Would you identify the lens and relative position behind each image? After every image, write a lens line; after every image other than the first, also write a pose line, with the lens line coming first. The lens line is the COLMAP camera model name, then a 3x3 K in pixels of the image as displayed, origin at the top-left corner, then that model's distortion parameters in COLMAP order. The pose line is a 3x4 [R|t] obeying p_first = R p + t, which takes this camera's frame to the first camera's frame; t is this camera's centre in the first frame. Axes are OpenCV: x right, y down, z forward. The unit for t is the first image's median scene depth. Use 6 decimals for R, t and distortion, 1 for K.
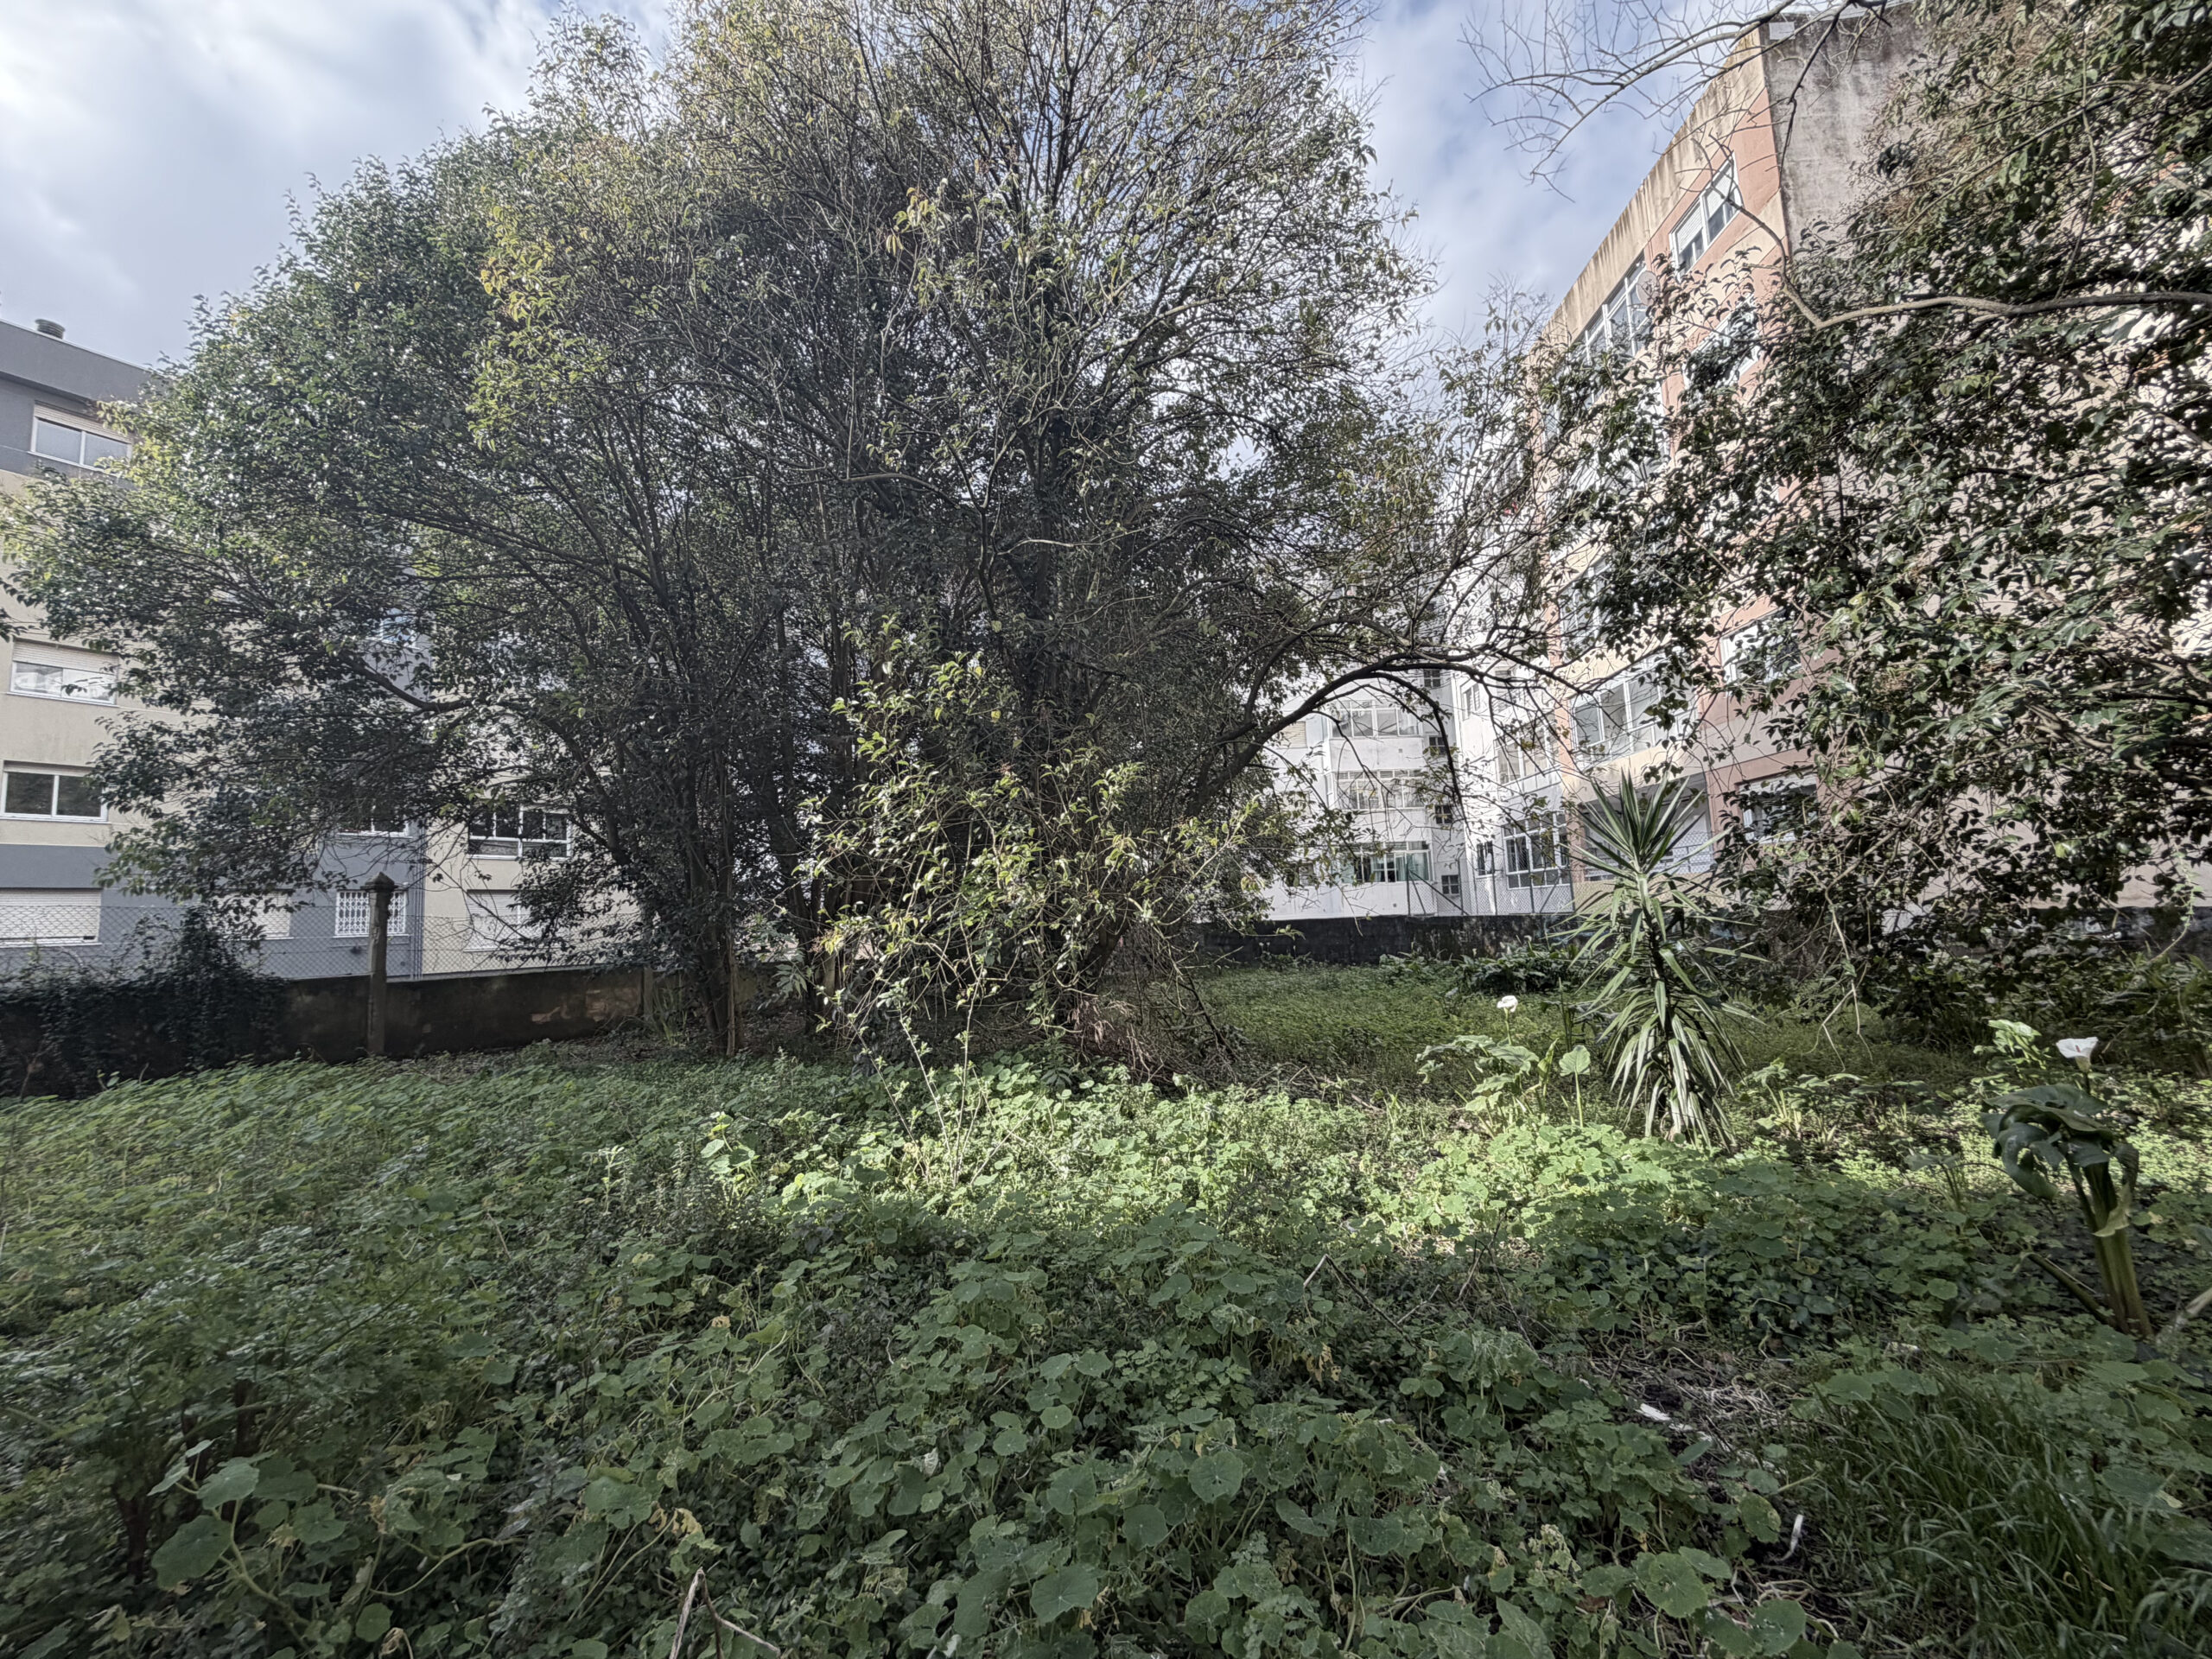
lens RADIAL K [[878.0, 0, 1097.5], [0, 878.0, 831.4], [0, 0, 1]] dist [0.000586, -0.000145]
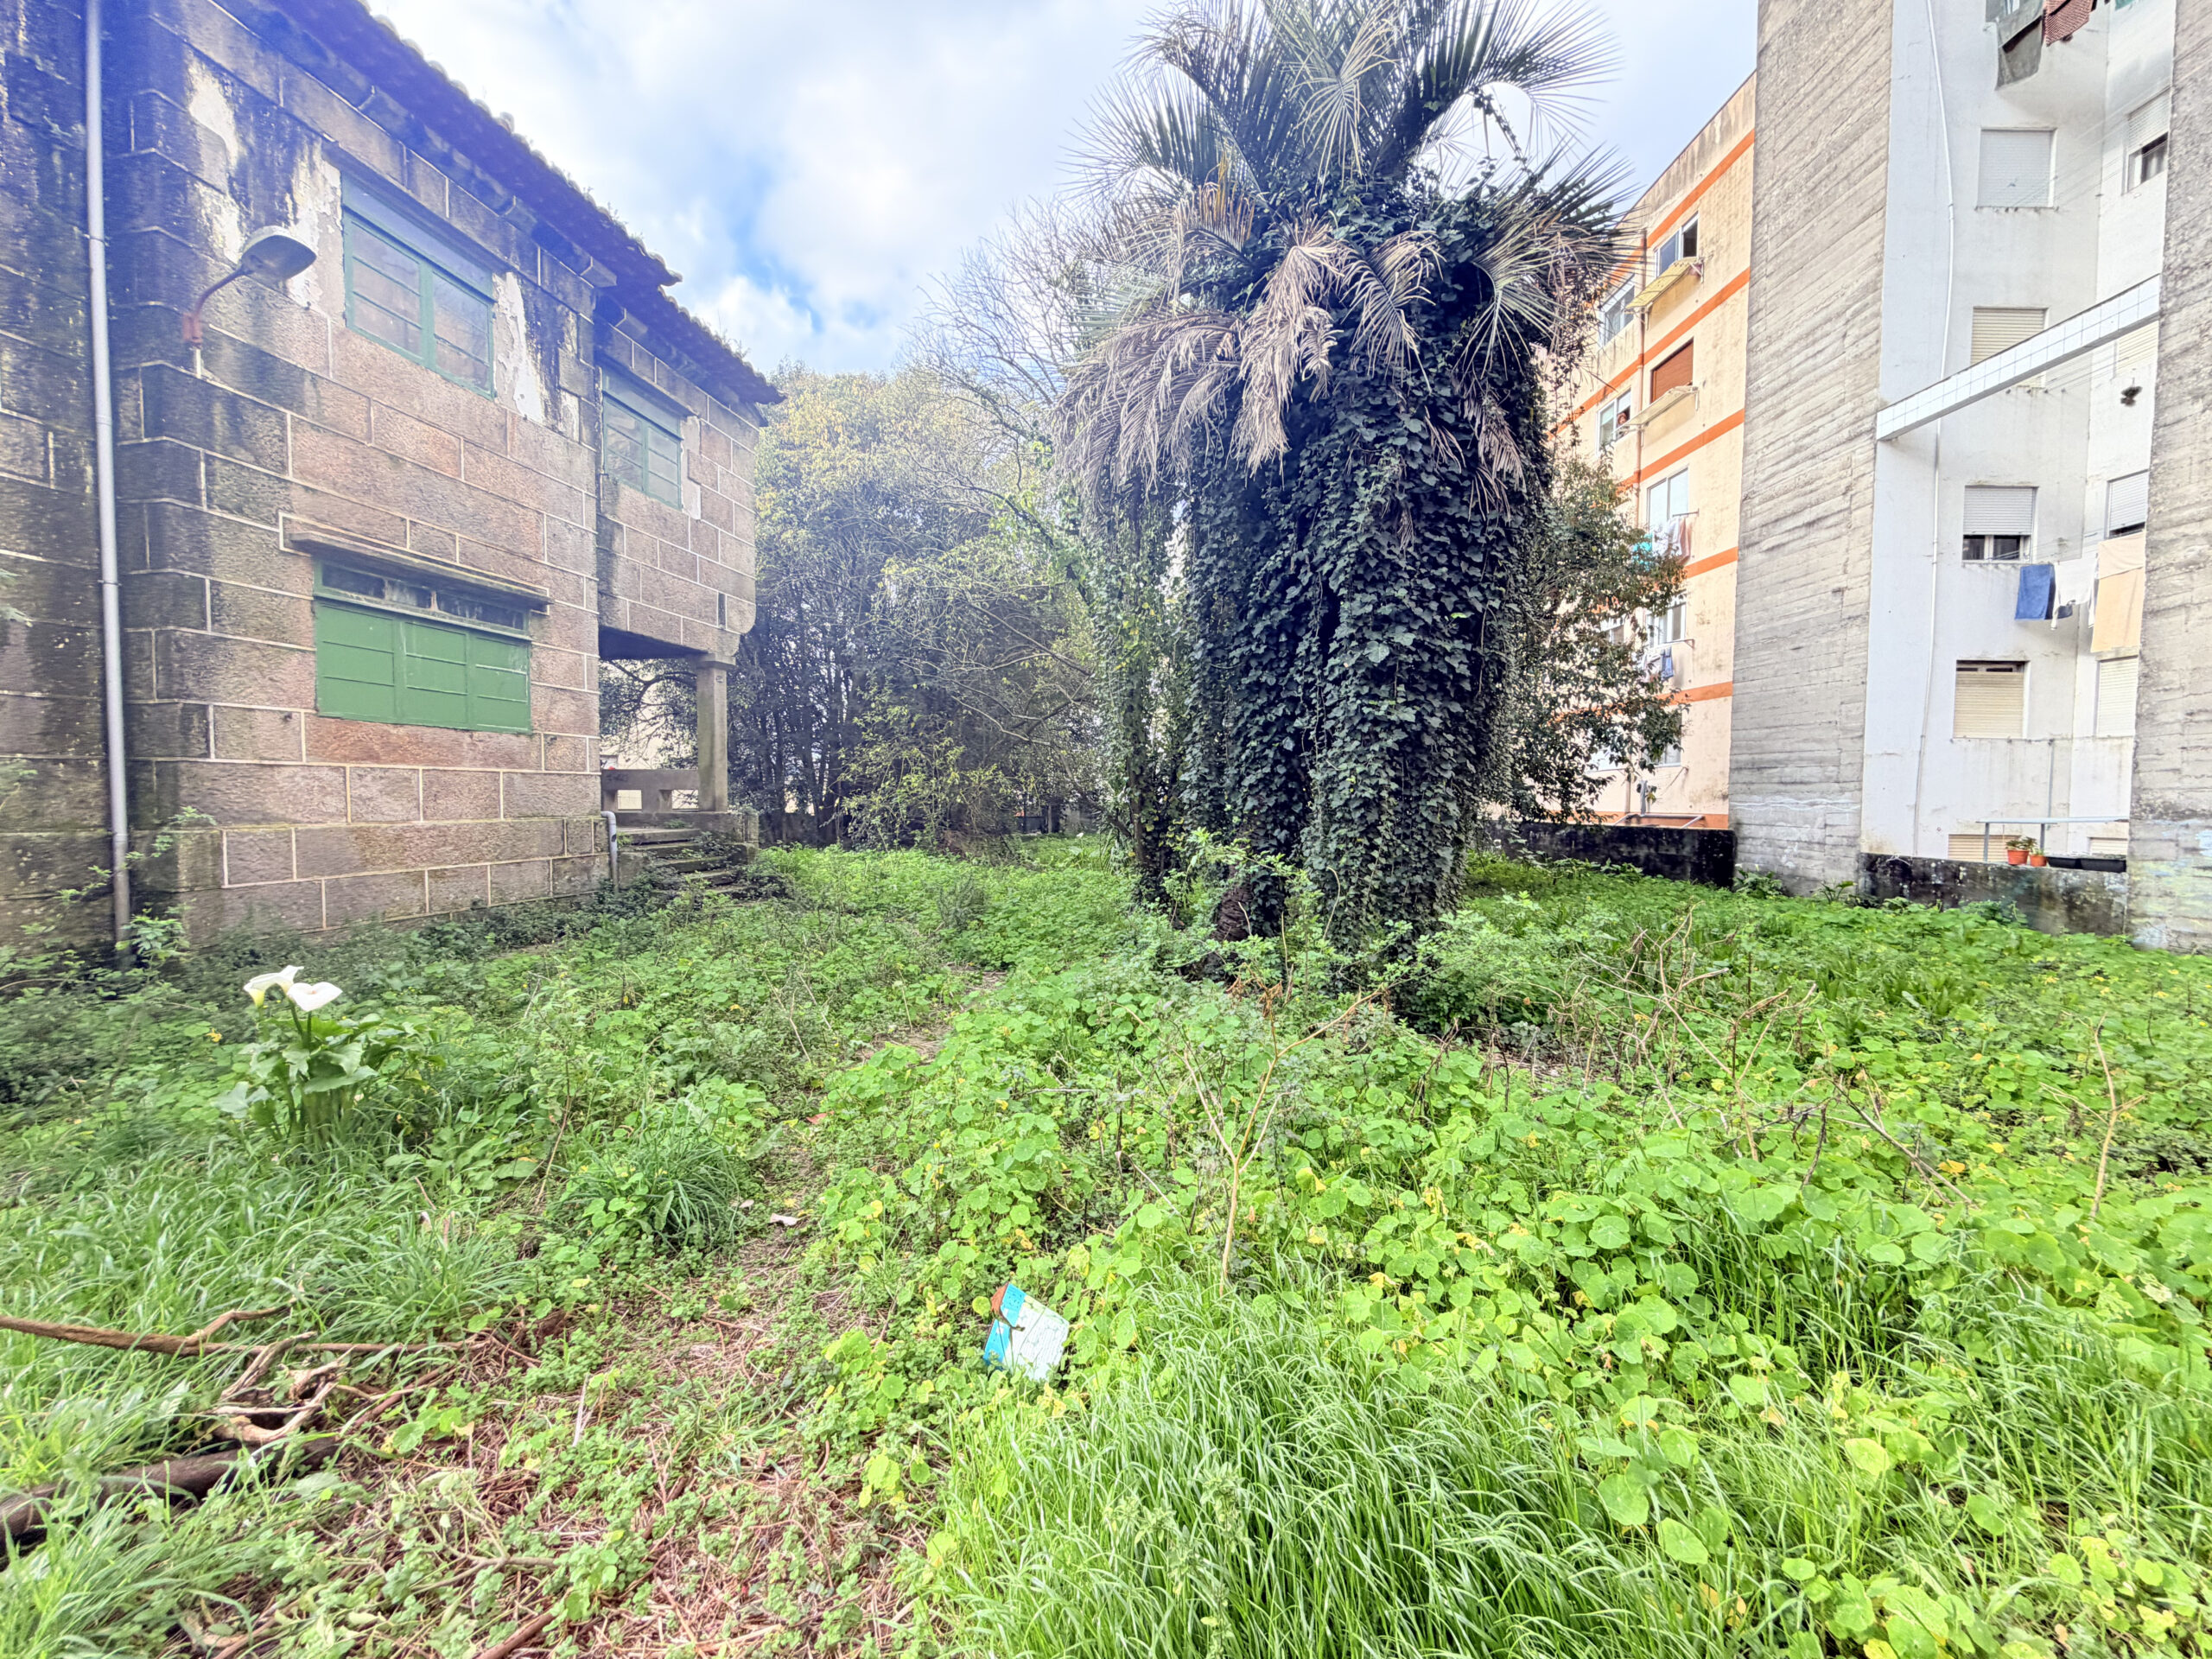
lens RADIAL K [[878.0, 0, 1097.5], [0, 878.0, 831.4], [0, 0, 1]] dist [0.000586, -0.000145]
pose [[0.997078, 0.046778, 0.060399, 0.192303], [-0.054989, 0.988289, 0.142342, -0.139755], [-0.053033, -0.145248, 0.987973, -1.108624]]
